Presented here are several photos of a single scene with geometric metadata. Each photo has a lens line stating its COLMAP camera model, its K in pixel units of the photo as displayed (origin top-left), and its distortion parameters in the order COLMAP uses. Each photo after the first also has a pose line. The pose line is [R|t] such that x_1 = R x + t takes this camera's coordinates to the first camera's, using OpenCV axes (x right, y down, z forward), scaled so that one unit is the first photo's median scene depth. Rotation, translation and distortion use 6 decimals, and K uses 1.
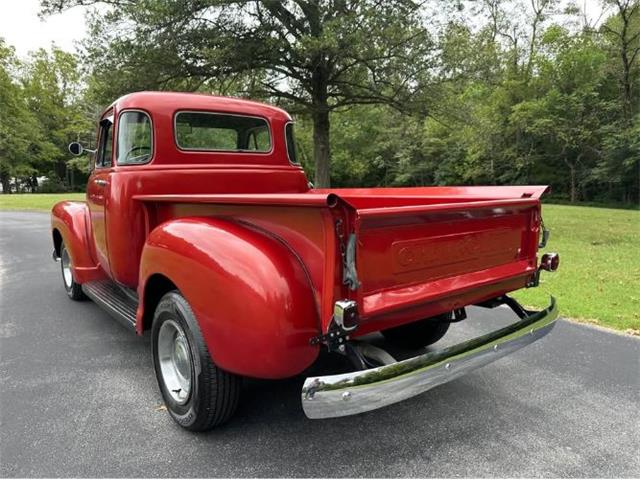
lens RADIAL K [[456.6, 0, 321.3], [0, 456.6, 237.3], [0, 0, 1]] dist [0.019508, -0.027611]
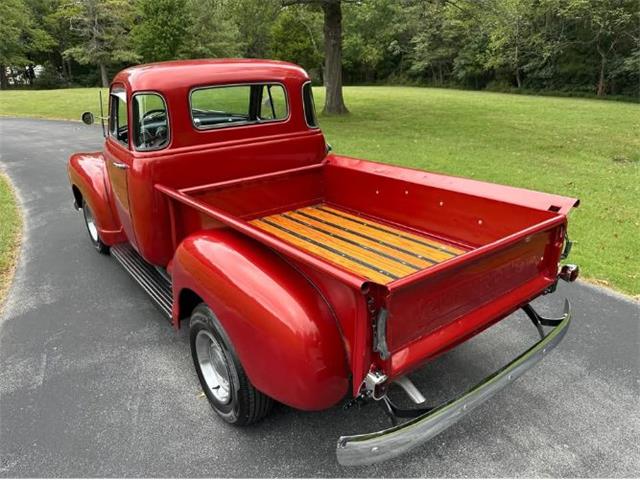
lens RADIAL K [[456.6, 0, 320.4], [0, 456.6, 242.6], [0, 0, 1]] dist [0.019508, -0.027611]
pose [[0.999724, -0.001477, -0.023436, -0.025082], [0.007201, 0.969221, 0.246086, -0.200687], [0.022351, -0.246187, 0.968964, 0.009077]]
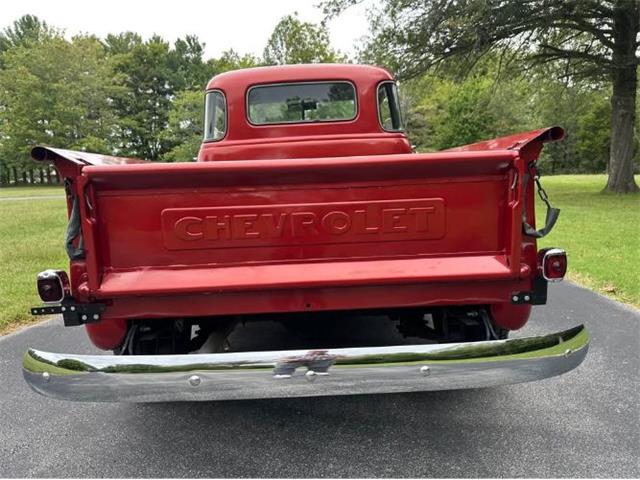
lens RADIAL K [[456.6, 0, 322.2], [0, 456.6, 237.9], [0, 0, 1]] dist [0.019508, -0.027611]
pose [[0.796448, 0.060372, -0.601686, 0.460699], [-0.038999, 0.998061, 0.048521, 0.005873], [0.603448, -0.015179, 0.797258, 0.284693]]
